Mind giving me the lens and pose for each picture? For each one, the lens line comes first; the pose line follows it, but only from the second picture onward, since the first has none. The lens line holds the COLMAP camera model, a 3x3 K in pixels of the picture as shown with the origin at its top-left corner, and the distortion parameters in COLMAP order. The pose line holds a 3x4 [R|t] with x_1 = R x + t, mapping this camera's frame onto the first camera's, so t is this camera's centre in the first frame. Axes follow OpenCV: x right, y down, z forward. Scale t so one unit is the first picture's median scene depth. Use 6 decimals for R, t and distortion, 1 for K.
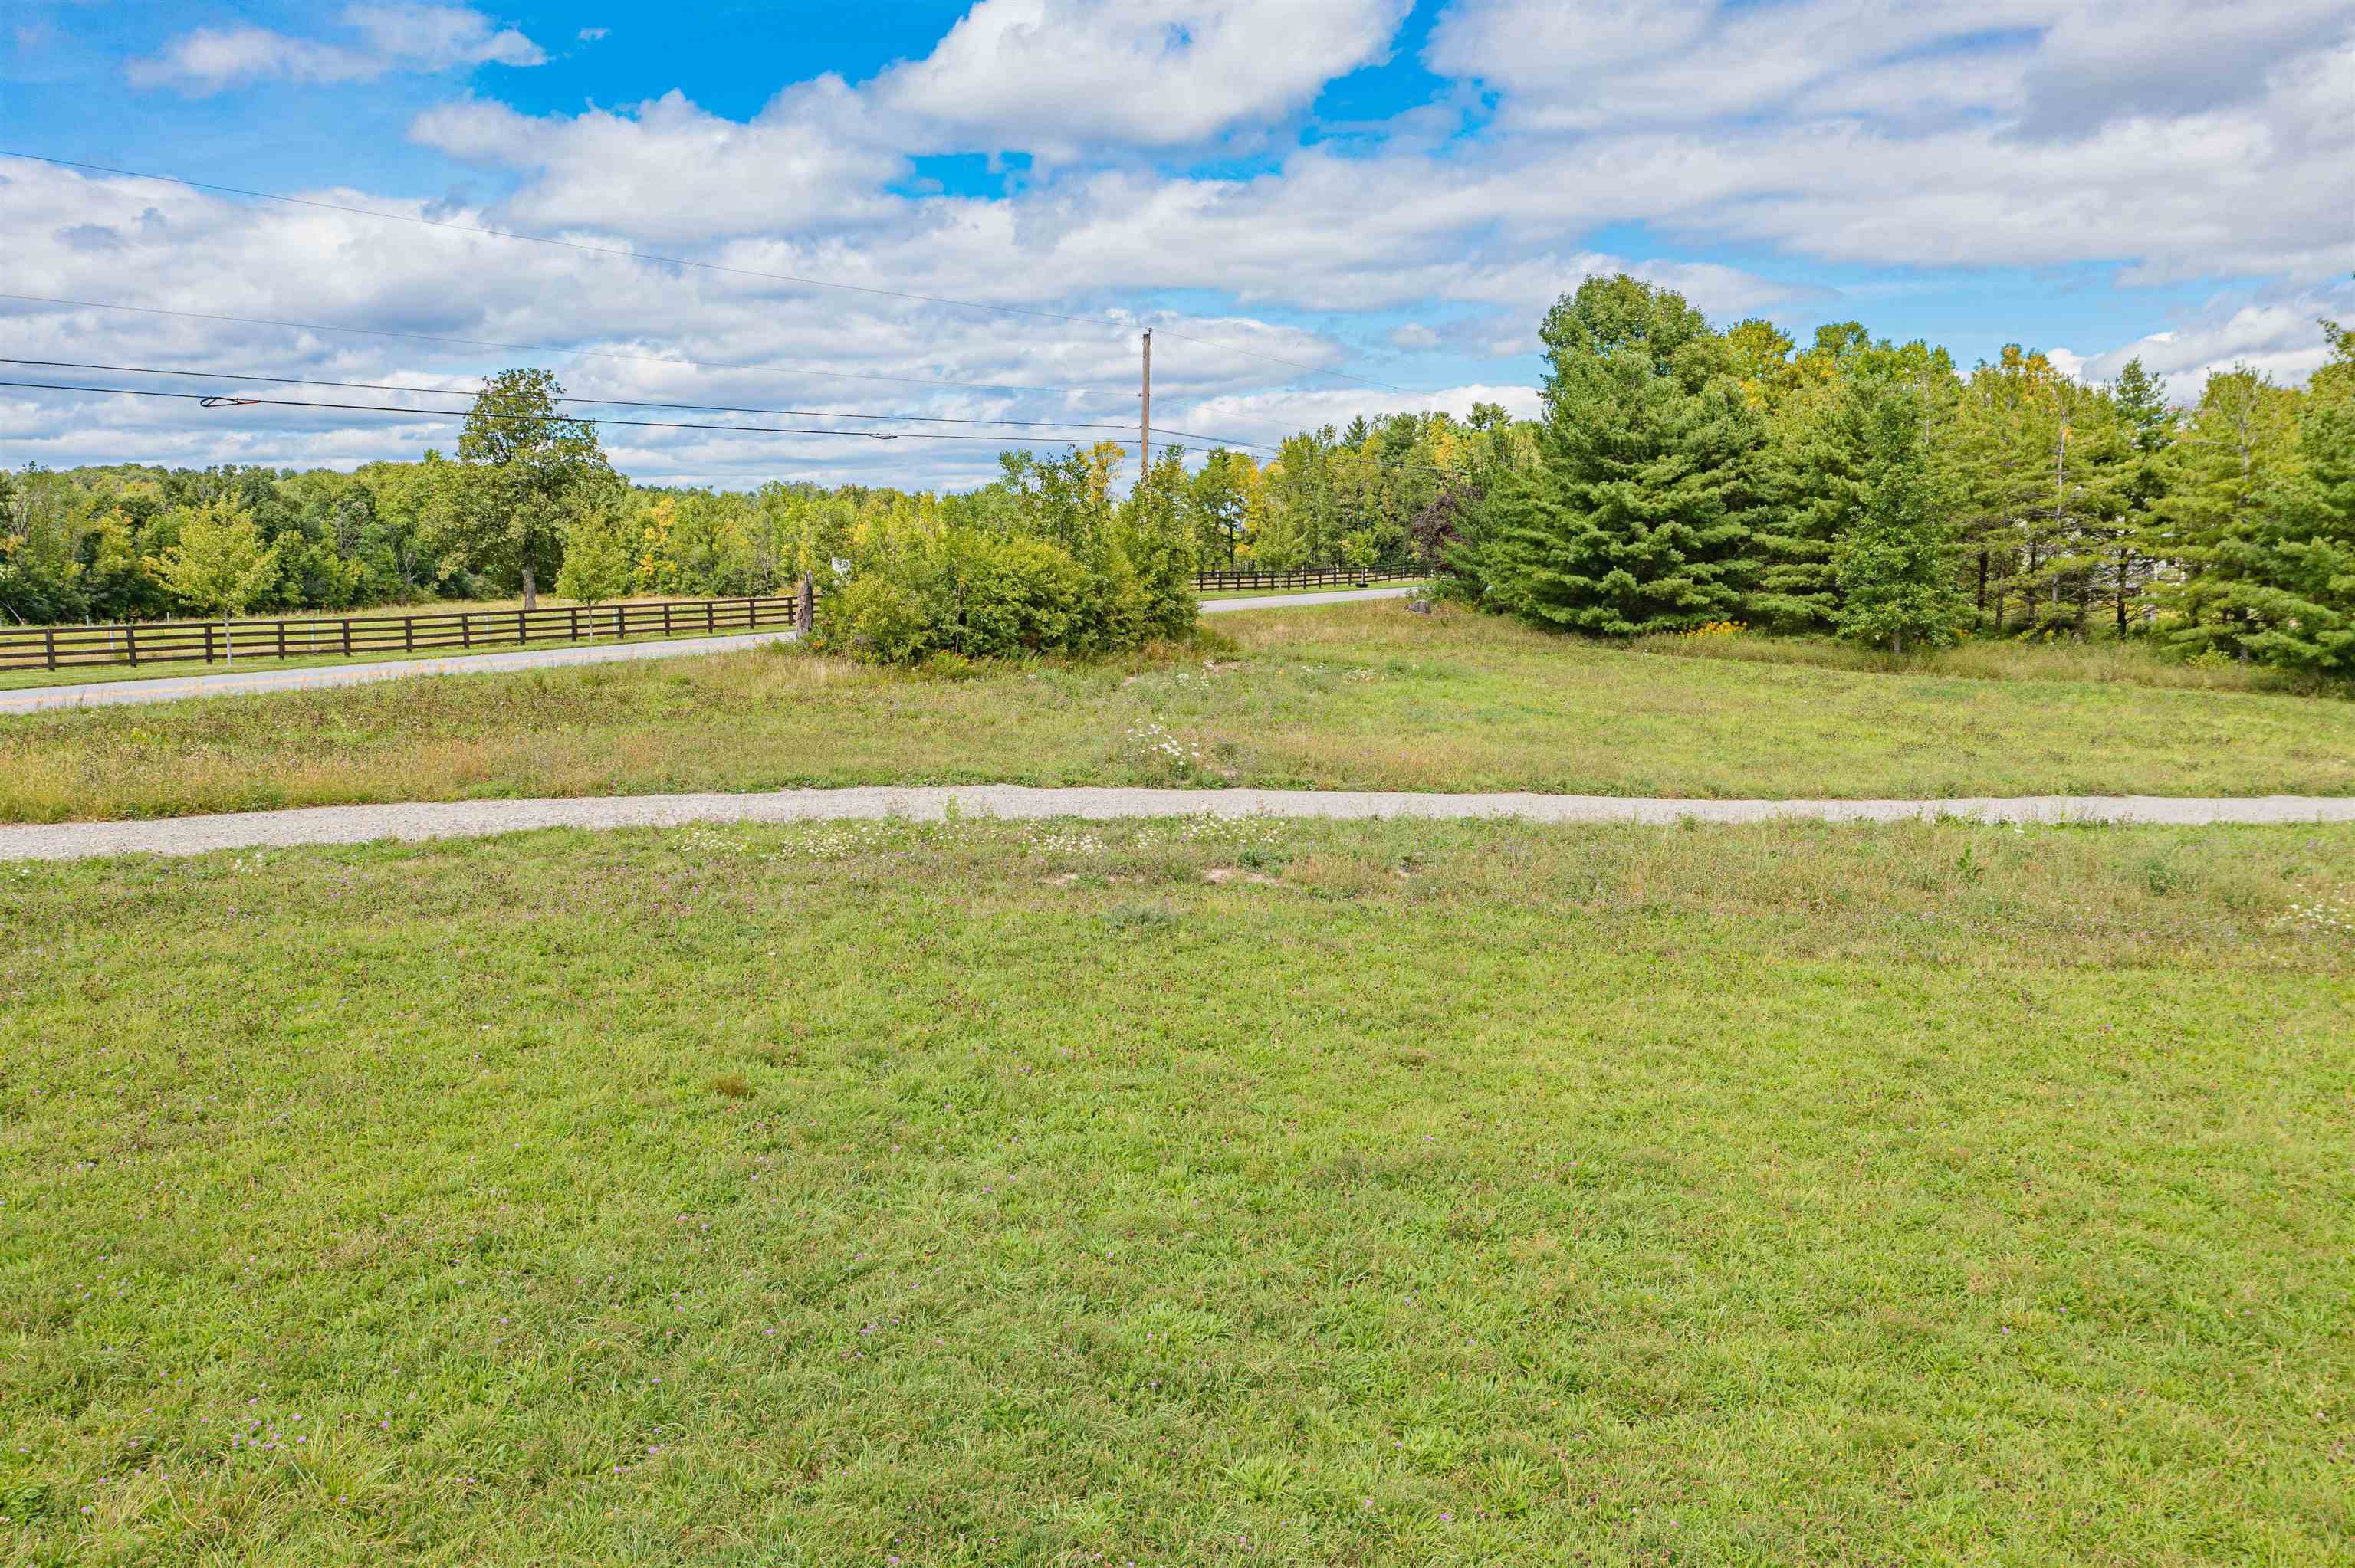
lens RADIAL K [[1873.3, 0, 1178.3], [0, 1873.3, 761.4], [0, 0, 1]] dist [-0.008823, -0.000797]
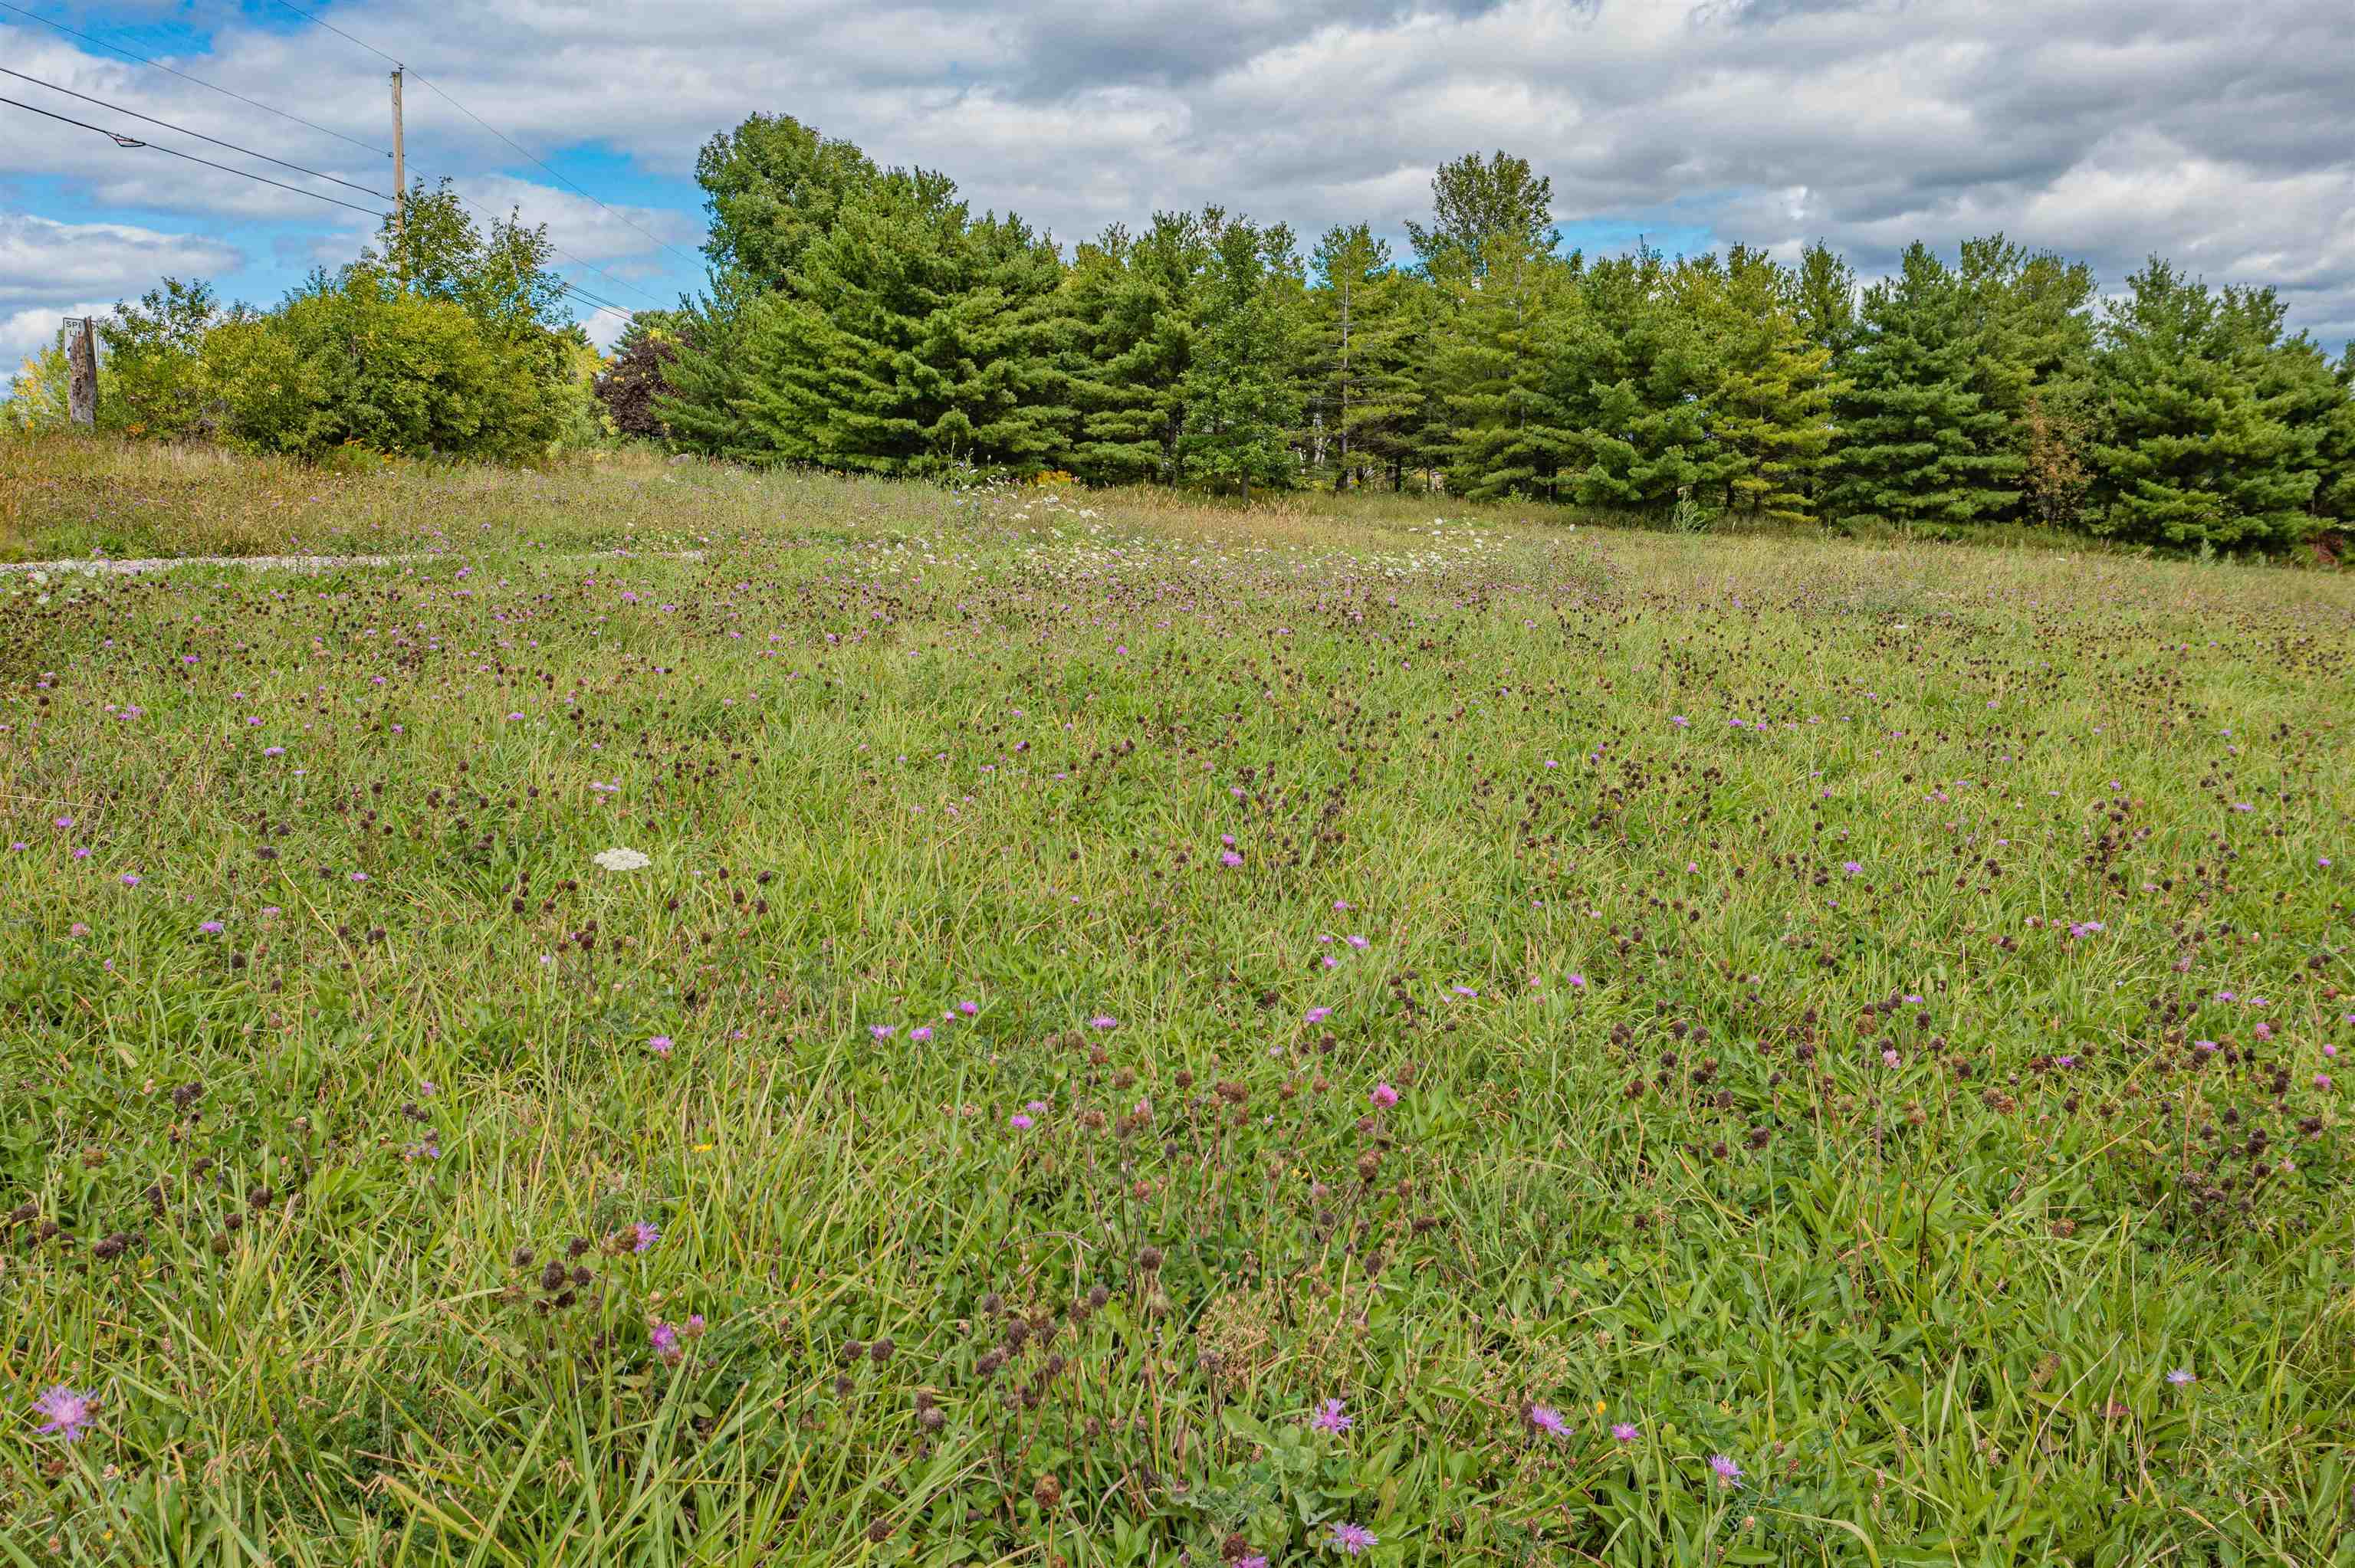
lens RADIAL K [[1889.8, 0, 1145.7], [0, 1889.8, 784.5], [0, 0, 1]] dist [-0.017917, -0.006713]
pose [[0.846363, -0.077832, 0.526888, -0.172575], [0.056518, 0.996804, 0.056462, 0.028826], [-0.529599, -0.018009, 0.848057, 0.187872]]
